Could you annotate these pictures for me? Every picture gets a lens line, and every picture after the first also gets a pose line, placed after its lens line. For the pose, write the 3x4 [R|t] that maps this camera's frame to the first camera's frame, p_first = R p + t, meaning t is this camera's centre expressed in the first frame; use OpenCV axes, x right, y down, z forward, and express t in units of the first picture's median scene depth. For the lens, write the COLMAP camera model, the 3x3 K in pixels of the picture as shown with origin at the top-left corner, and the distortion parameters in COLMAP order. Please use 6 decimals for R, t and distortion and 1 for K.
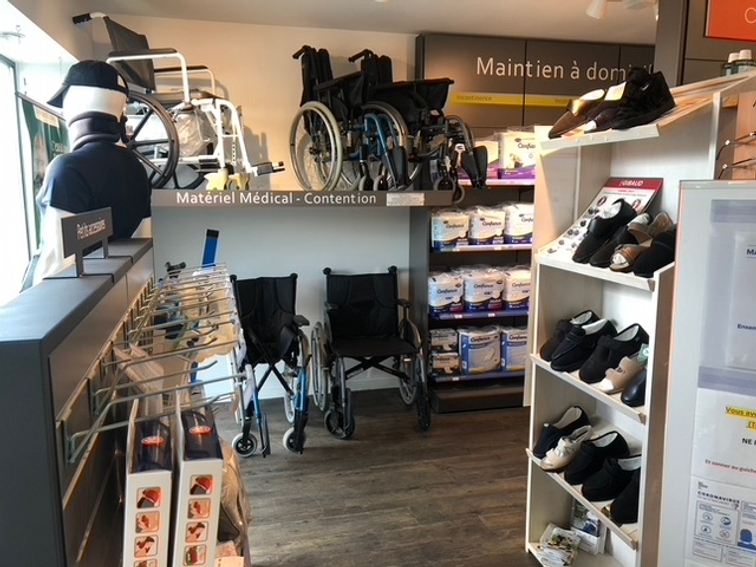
lens RADIAL K [[618.9, 0, 378.0], [0, 618.9, 283.5], [0, 0, 1]] dist [0.007278, 0.009102]
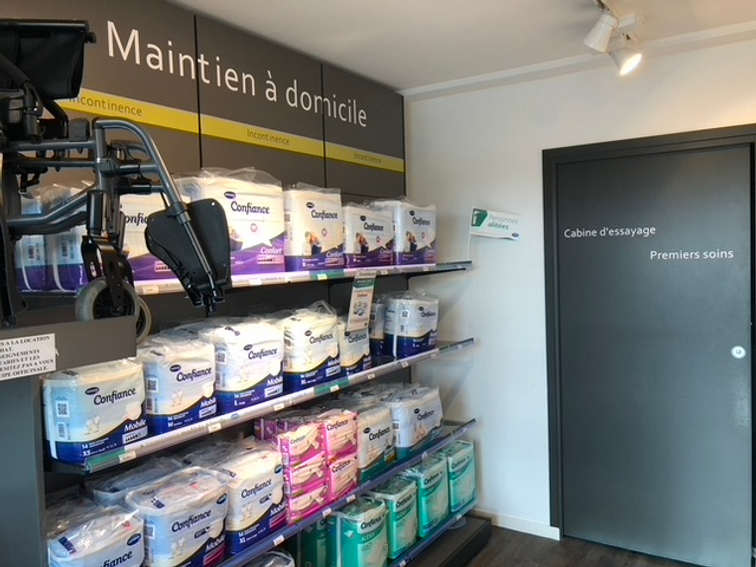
lens RADIAL K [[618.9, 0, 378.0], [0, 618.9, 283.5], [0, 0, 1]] dist [0.007278, 0.009102]
pose [[0.737483, -0.051964, 0.673363, -0.016976], [0.132186, 0.988858, -0.068463, -0.112308], [-0.662303, 0.139500, 0.736135, 0.566065]]
